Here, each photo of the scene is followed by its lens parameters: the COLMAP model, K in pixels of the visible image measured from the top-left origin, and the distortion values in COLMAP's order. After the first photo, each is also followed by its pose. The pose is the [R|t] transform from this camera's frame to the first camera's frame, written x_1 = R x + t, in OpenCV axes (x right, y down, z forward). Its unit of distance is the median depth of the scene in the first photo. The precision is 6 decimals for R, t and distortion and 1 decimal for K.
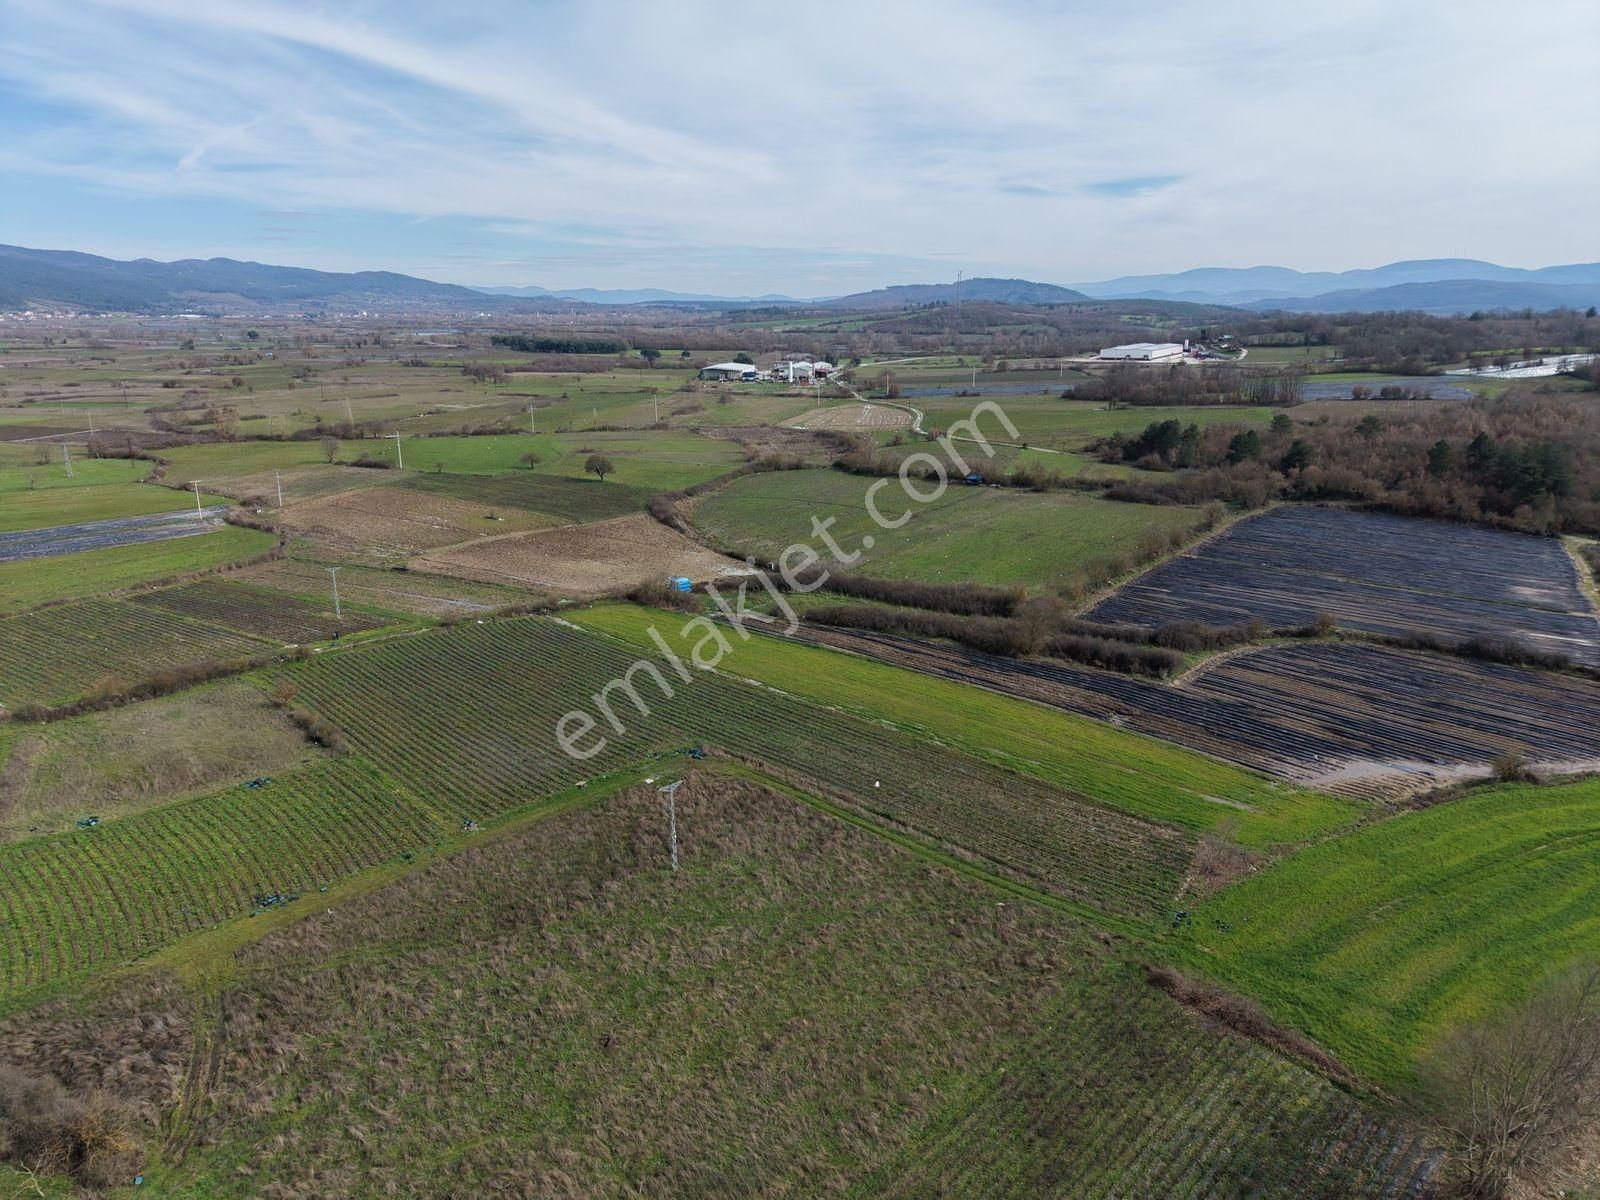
lens RADIAL K [[1066.5, 0, 800.0], [0, 1066.5, 600.0], [0, 0, 1]] dist [0.032078, -0.033953]
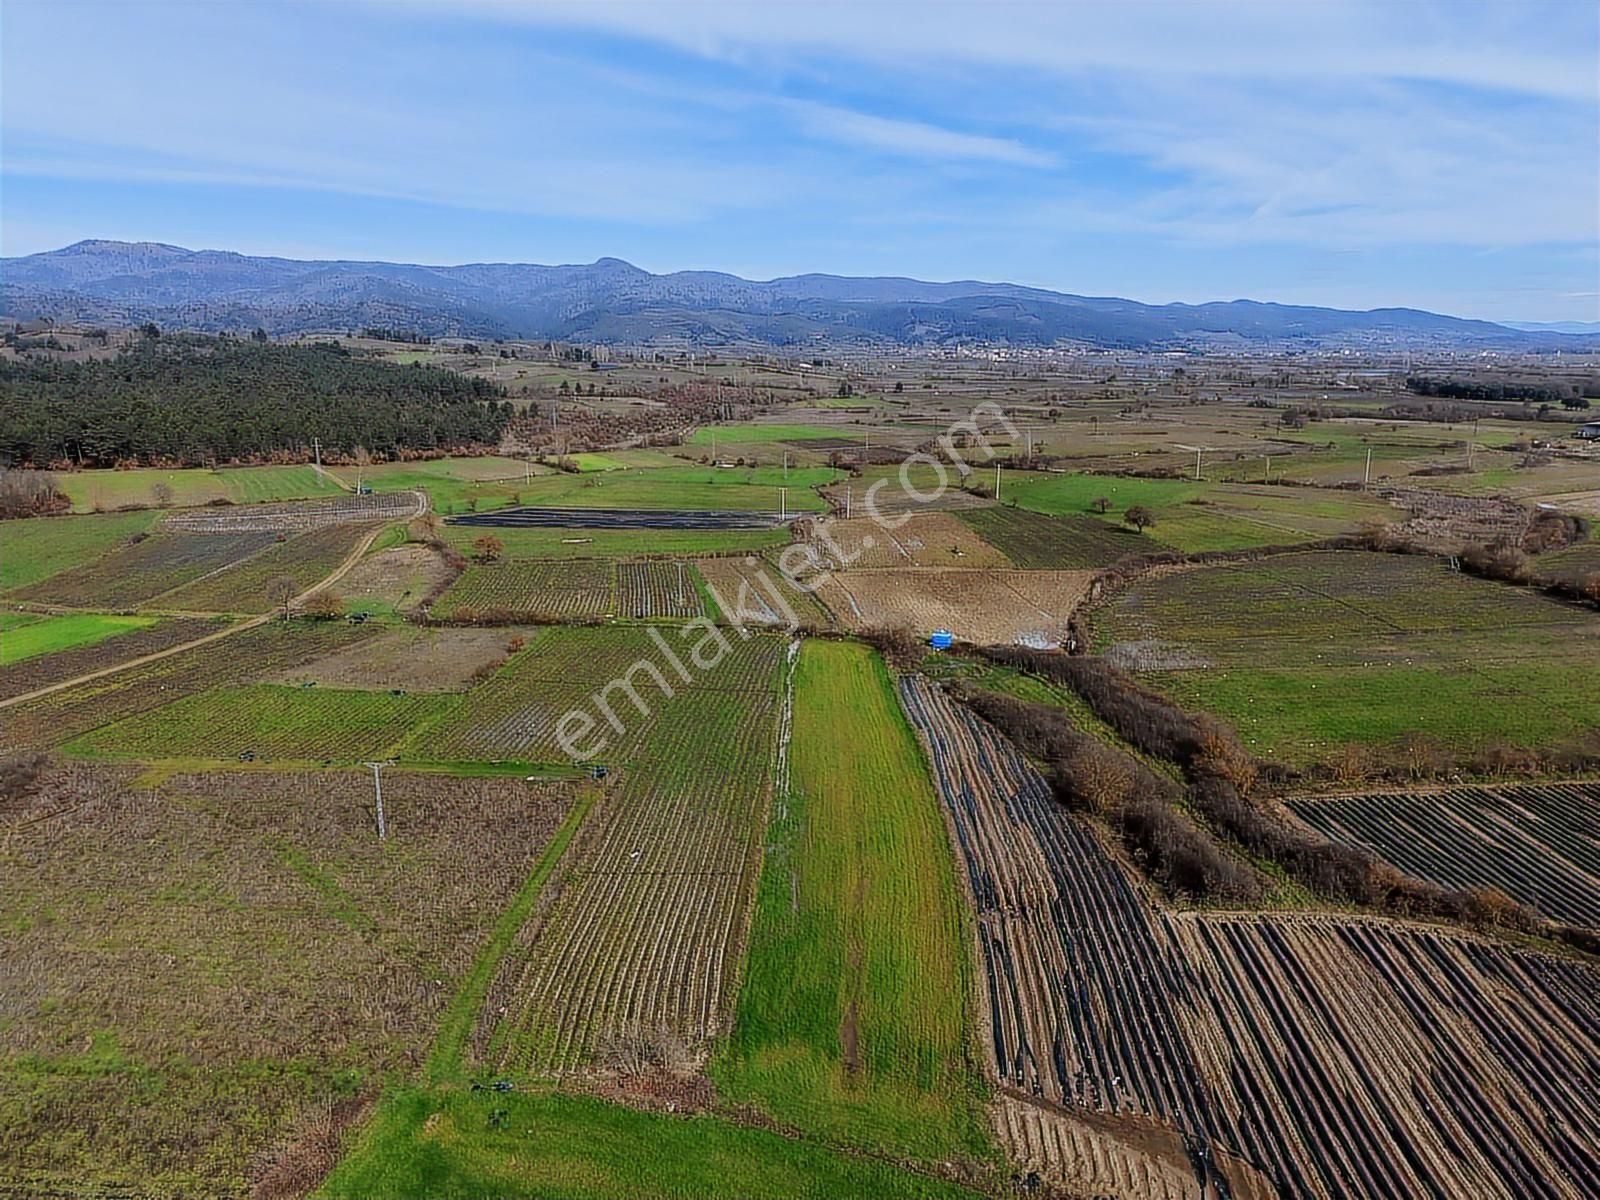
lens RADIAL K [[1066.5, 0, 800.0], [0, 1066.5, 600.0], [0, 0, 1]] dist [0.032078, -0.033953]
pose [[0.646437, 0.178888, -0.741700, 0.406301], [-0.203648, 0.977311, 0.058222, -0.063773], [0.735287, 0.113408, 0.668200, 0.223489]]
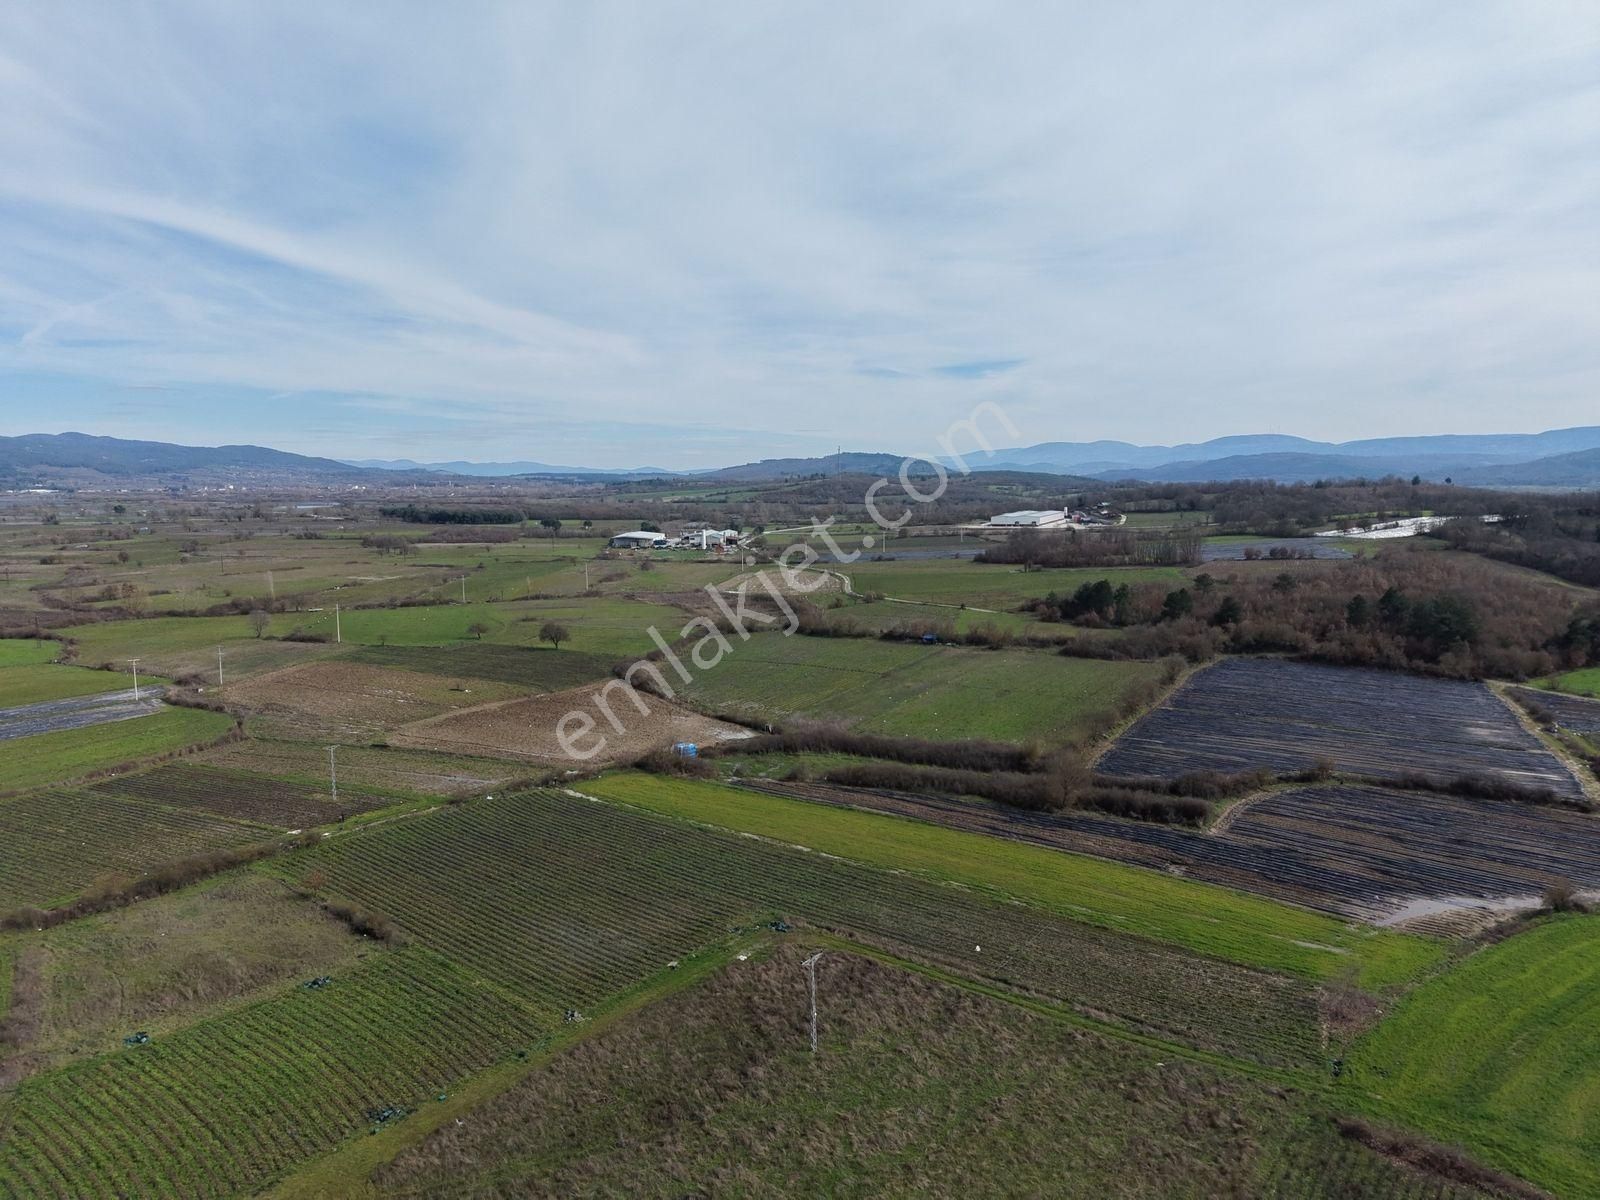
lens RADIAL K [[1066.5, 0, 800.0], [0, 1066.5, 600.0], [0, 0, 1]] dist [0.032078, -0.033953]
pose [[0.993009, -0.017284, 0.116767, -0.098471], [0.034978, 0.987879, -0.151232, 0.000289], [-0.112738, 0.154259, 0.981577, 0.002002]]
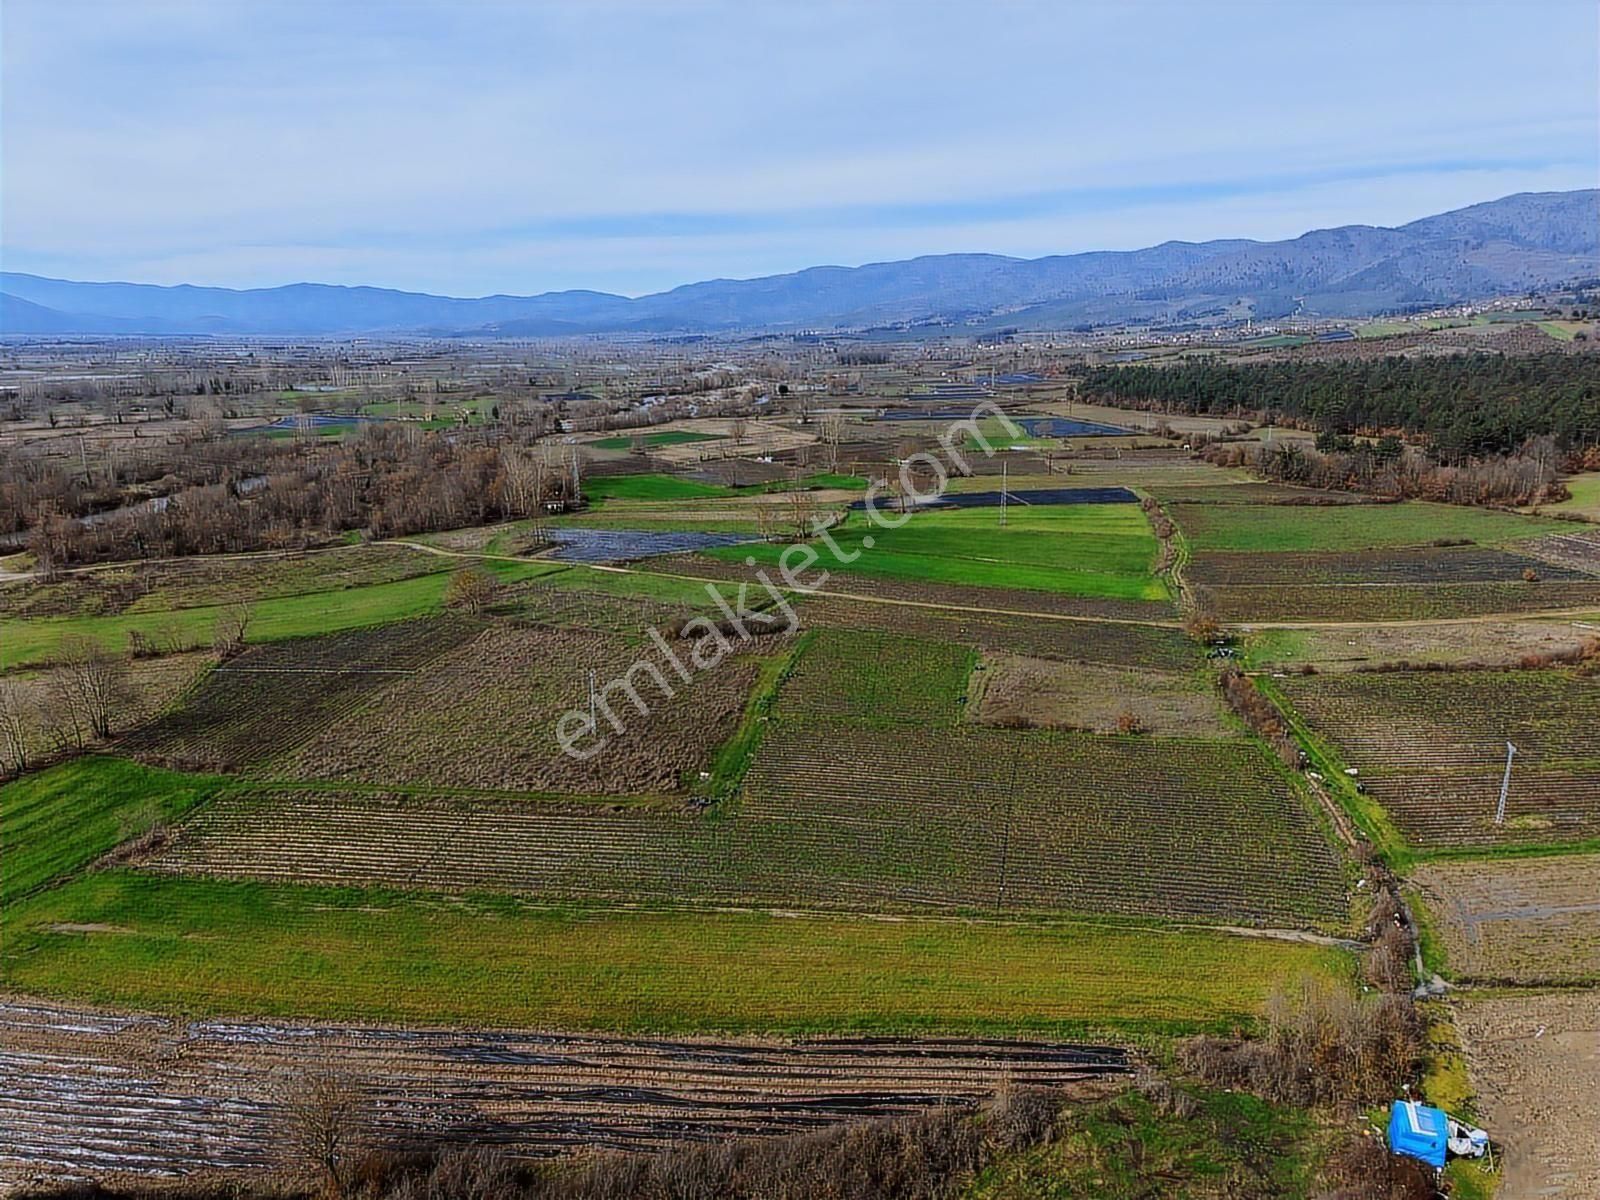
lens RADIAL K [[1066.5, 0, 800.0], [0, 1066.5, 600.0], [0, 0, 1]] dist [0.032078, -0.033953]
pose [[-0.809323, 0.151440, -0.567505, 0.182192], [-0.147569, 0.882774, 0.446020, -0.240696], [0.568524, 0.444721, -0.692102, 0.860000]]
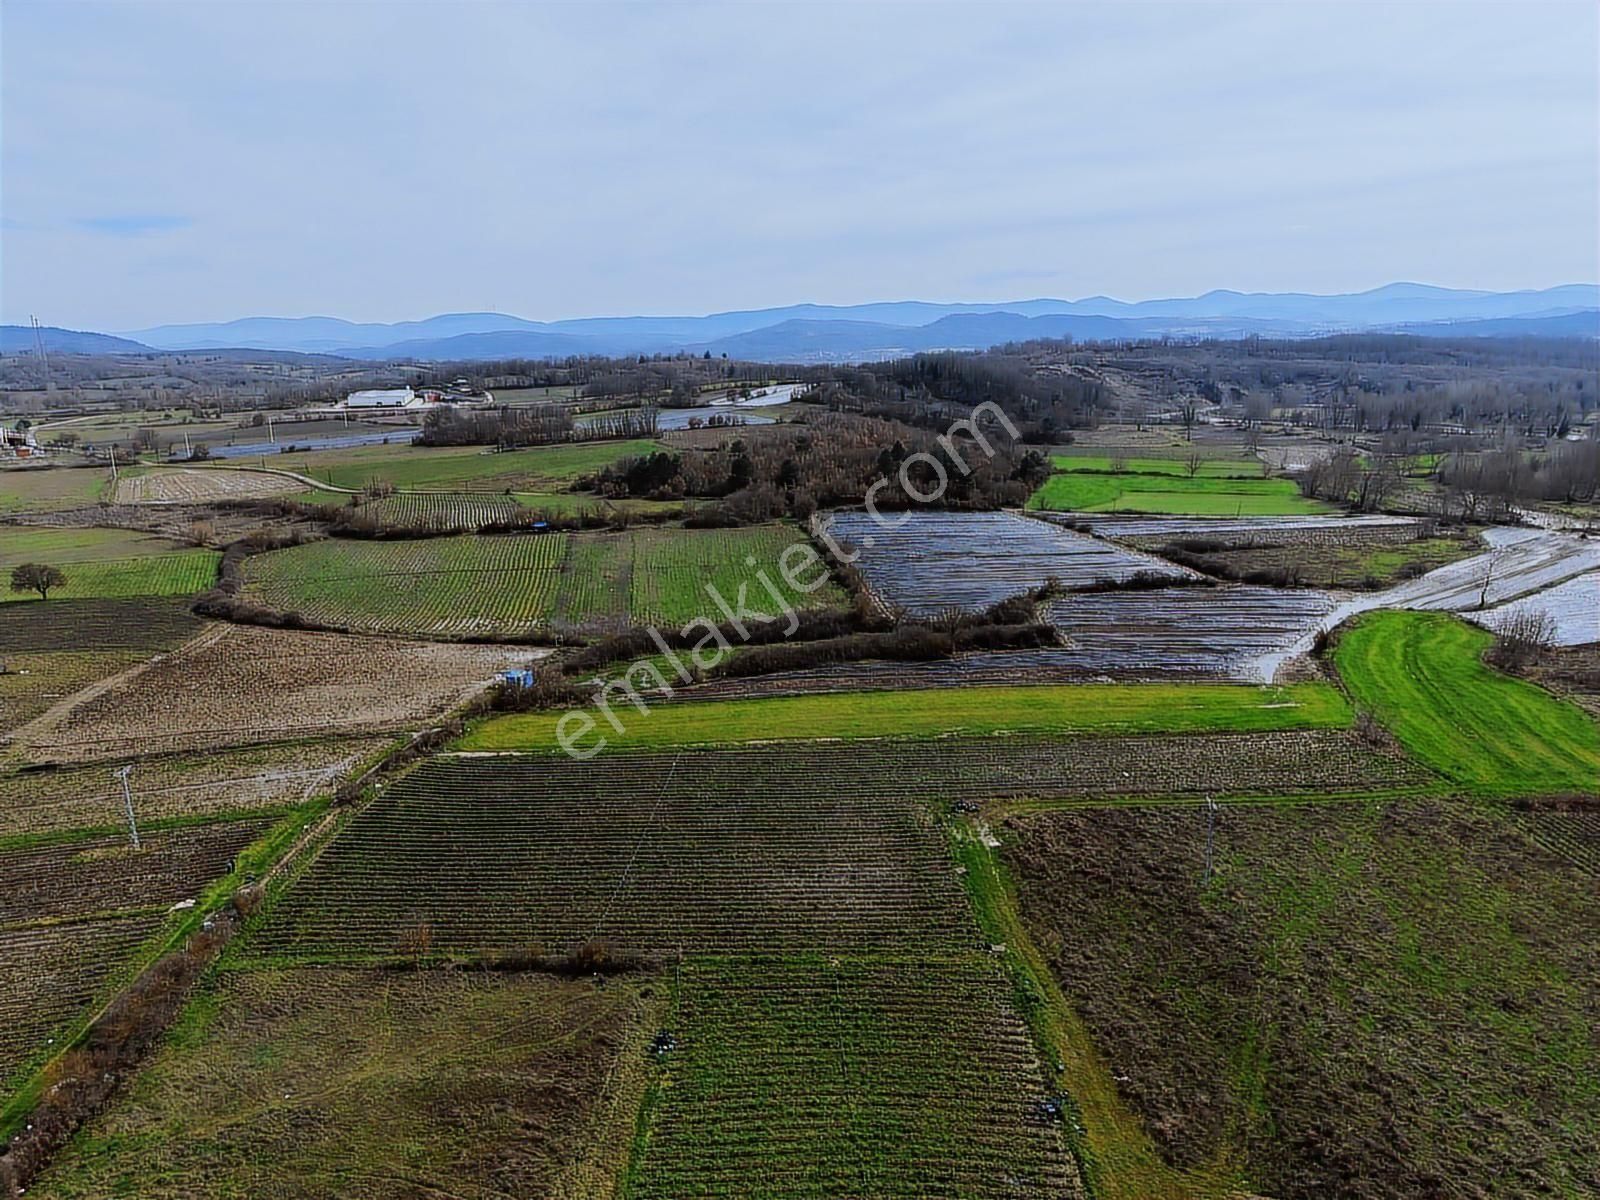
lens RADIAL K [[1066.5, 0, 800.0], [0, 1066.5, 600.0], [0, 0, 1]] dist [0.032078, -0.033953]
pose [[0.689322, -0.173180, 0.703452, -0.430628], [0.203783, 0.978152, 0.041118, -0.052219], [-0.695204, 0.115008, 0.709553, 0.222287]]
